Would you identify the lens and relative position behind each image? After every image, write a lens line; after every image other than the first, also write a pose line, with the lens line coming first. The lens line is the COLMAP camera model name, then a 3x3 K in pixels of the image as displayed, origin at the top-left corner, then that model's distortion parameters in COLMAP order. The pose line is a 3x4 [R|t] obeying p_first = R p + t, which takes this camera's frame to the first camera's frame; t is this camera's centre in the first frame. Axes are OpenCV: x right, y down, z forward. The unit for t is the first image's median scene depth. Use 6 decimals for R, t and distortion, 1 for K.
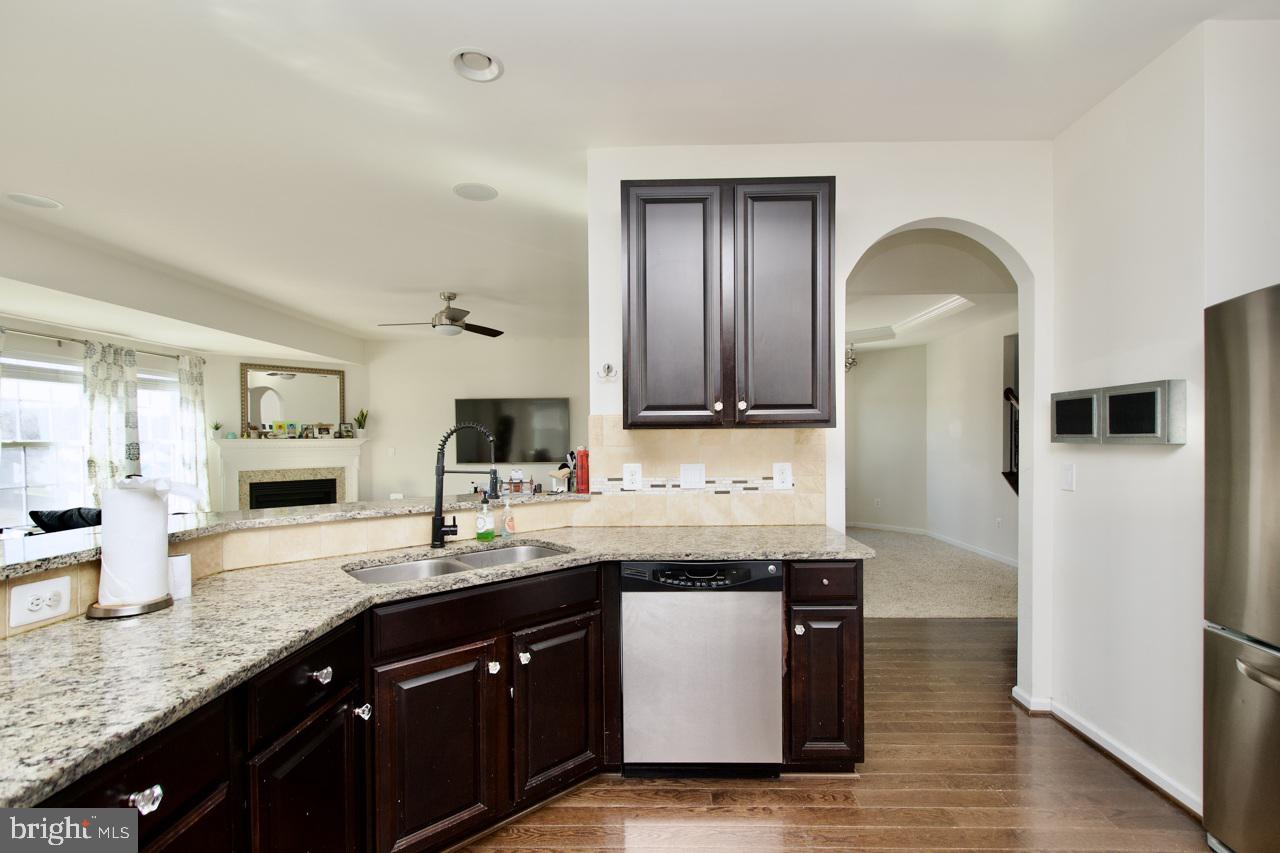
lens RADIAL K [[563.5, 0, 651.5], [0, 563.5, 438.4], [0, 0, 1]] dist [-0.000187, -0.001549]
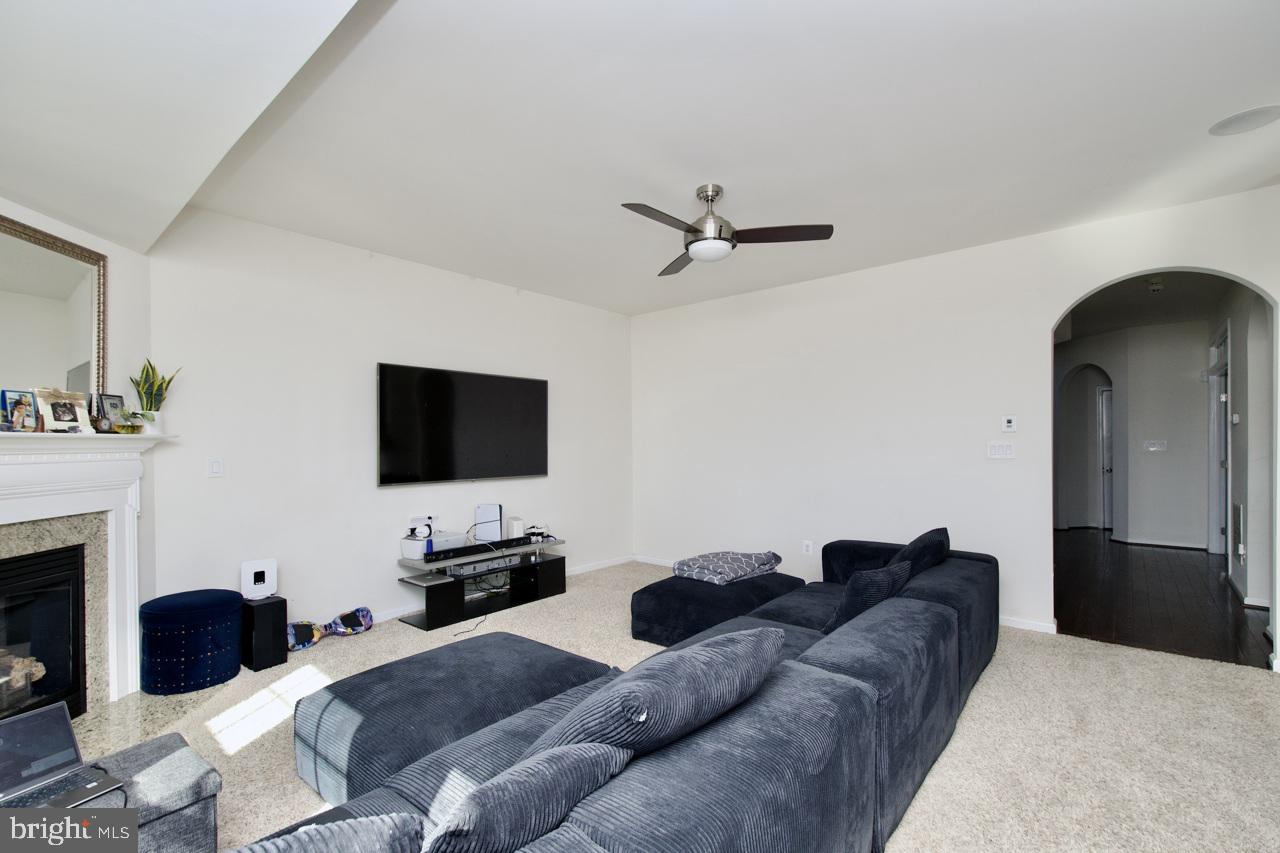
lens RADIAL K [[563.5, 0, 642.4], [0, 563.5, 436.5], [0, 0, 1]] dist [-0.000187, -0.001549]
pose [[0.635146, 0.007583, 0.772354, -0.613712], [0.001305, 0.999940, -0.010891, 0.006750], [-0.772391, 0.007926, 0.635098, 0.490418]]
